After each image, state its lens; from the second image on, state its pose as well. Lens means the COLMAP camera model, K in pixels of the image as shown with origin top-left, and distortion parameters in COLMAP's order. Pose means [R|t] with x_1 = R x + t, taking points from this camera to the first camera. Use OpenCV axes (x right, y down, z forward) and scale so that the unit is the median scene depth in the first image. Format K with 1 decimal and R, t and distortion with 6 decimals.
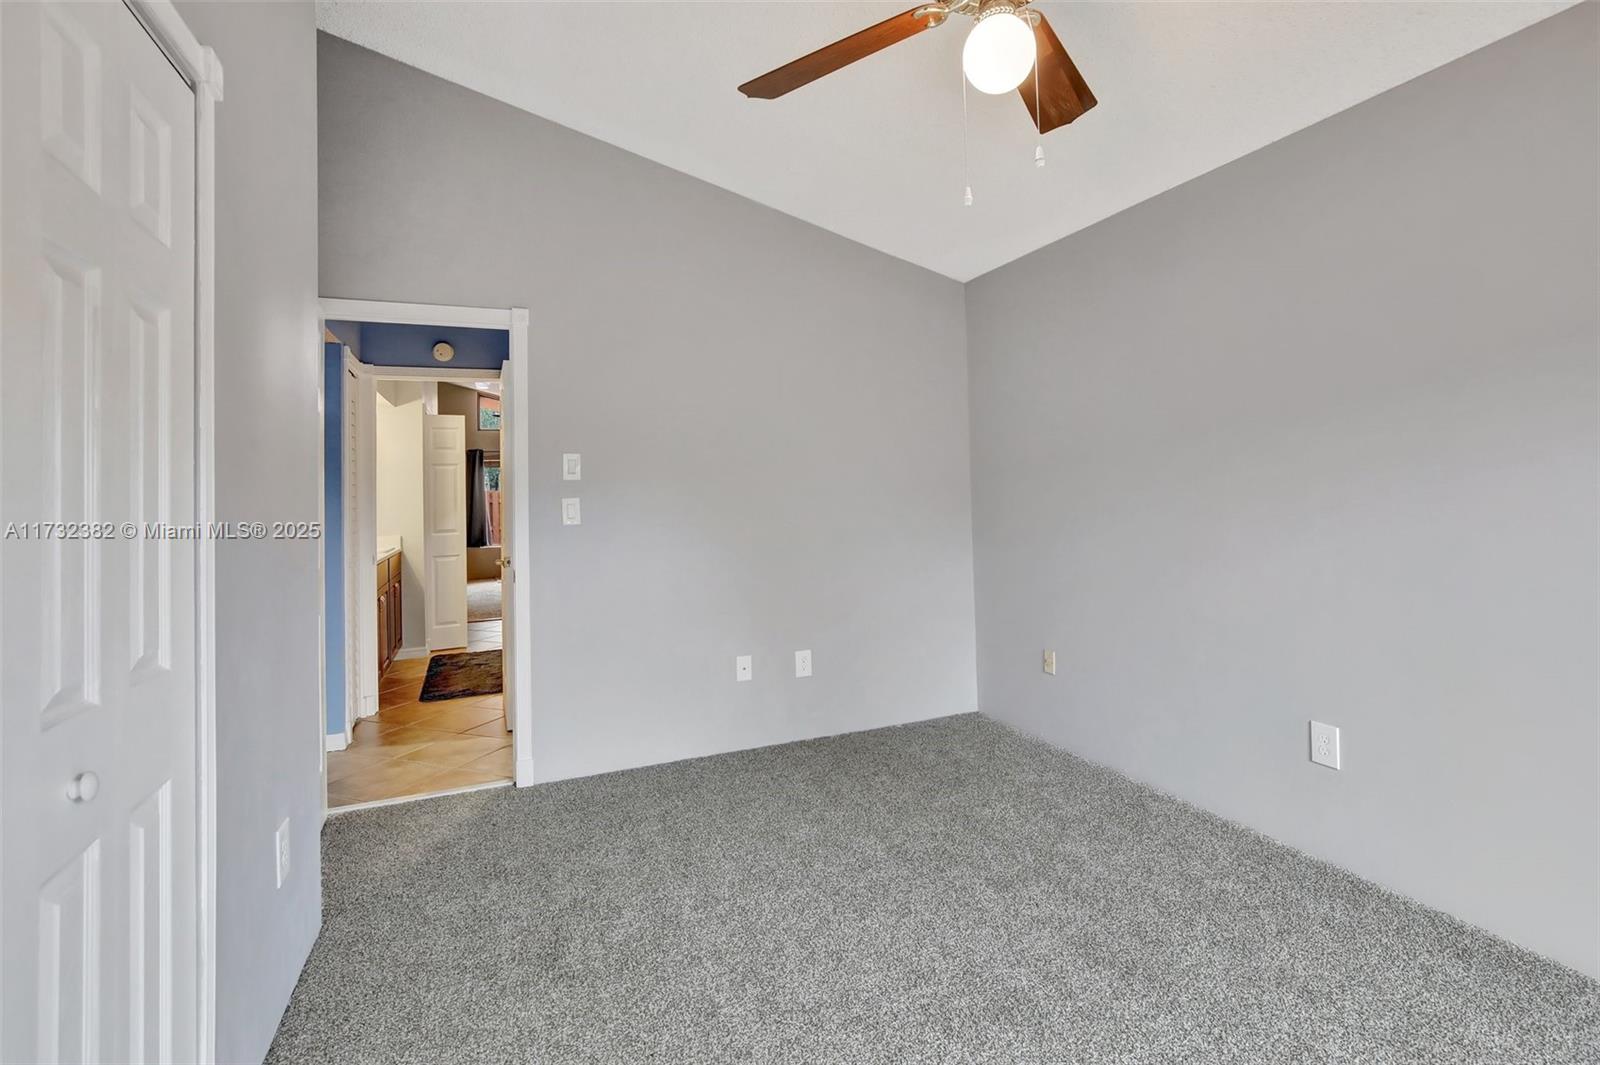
lens RADIAL K [[768.2, 0, 812.9], [0, 768.2, 486.2], [0, 0, 1]] dist [-0.003951, -0.000671]
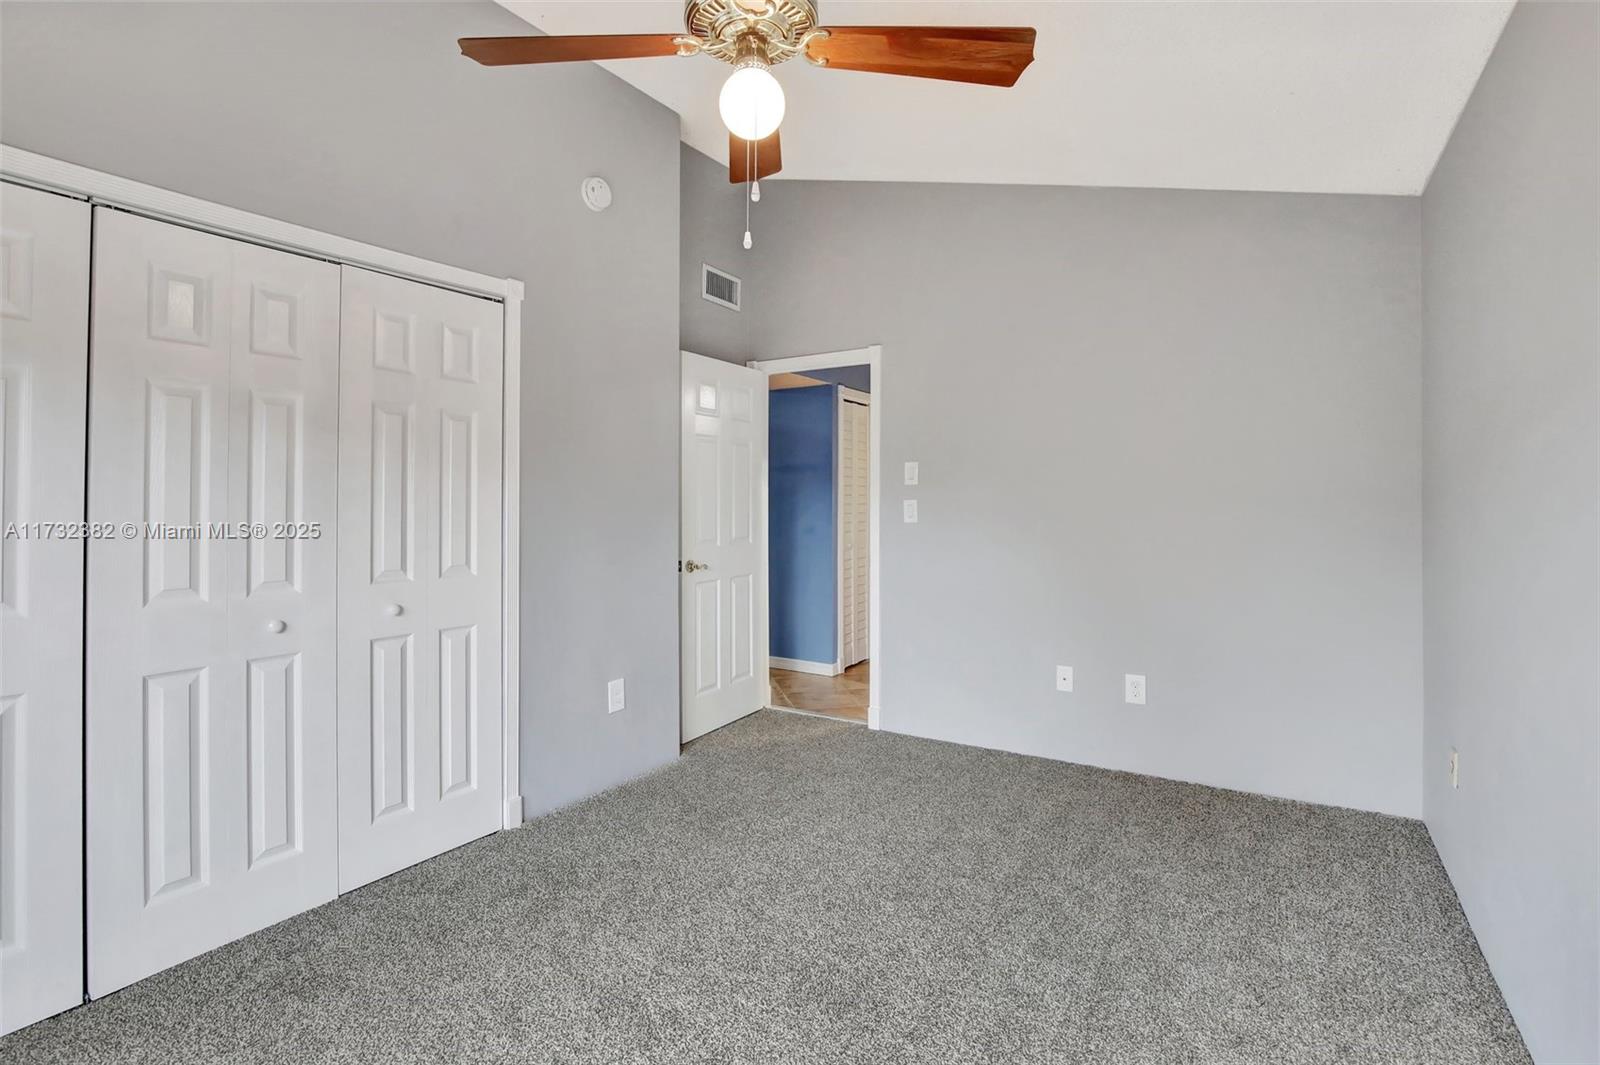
lens RADIAL K [[766.1, 0, 809.6], [0, 766.1, 514.3], [0, 0, 1]] dist [-0.018369, 0.000067]
pose [[0.559769, 0.035880, -0.827871, 0.586580], [0.000179, 0.999057, 0.043420, -0.014054], [0.828648, -0.024453, 0.559235, 0.220715]]
